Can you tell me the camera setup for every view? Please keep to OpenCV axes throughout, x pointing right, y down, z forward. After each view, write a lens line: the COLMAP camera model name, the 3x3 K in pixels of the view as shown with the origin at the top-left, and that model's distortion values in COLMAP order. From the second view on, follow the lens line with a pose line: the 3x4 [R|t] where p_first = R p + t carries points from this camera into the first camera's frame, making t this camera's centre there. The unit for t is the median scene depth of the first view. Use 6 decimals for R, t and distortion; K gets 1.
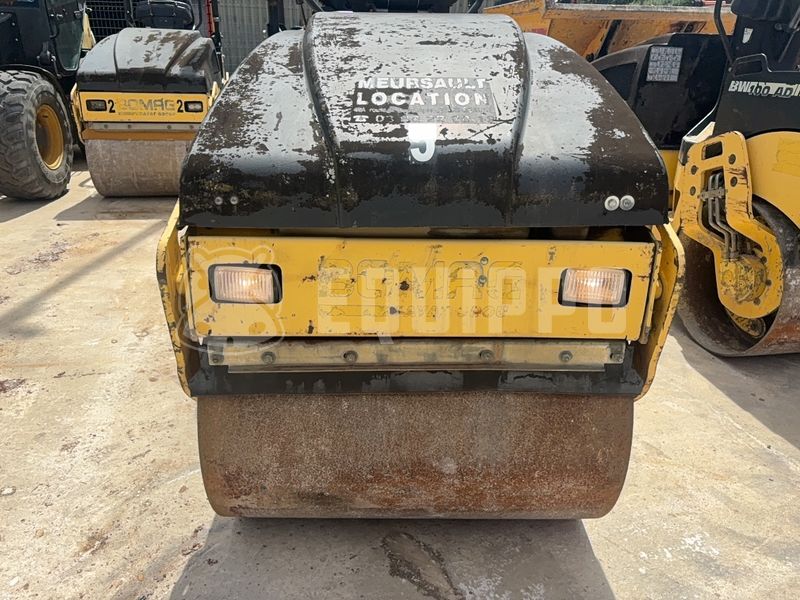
lens RADIAL K [[613.2, 0, 396.4], [0, 613.2, 304.4], [0, 0, 1]] dist [0.021847, -0.029847]
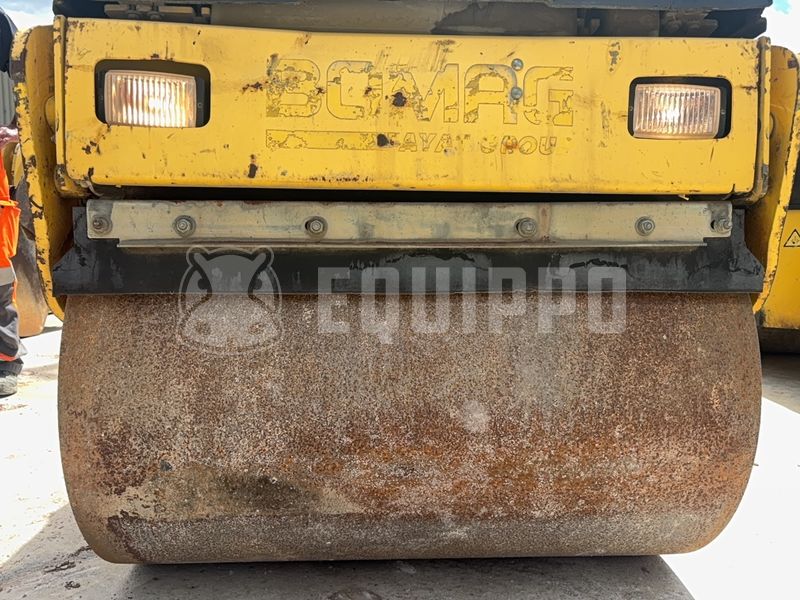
lens RADIAL K [[613.2, 0, 396.4], [0, 613.2, 304.4], [0, 0, 1]] dist [0.021847, -0.029847]
pose [[0.998727, -0.013252, 0.048665, -0.023293], [0.026898, 0.956153, -0.291630, 0.347799], [-0.042666, 0.292568, 0.955292, 0.405445]]
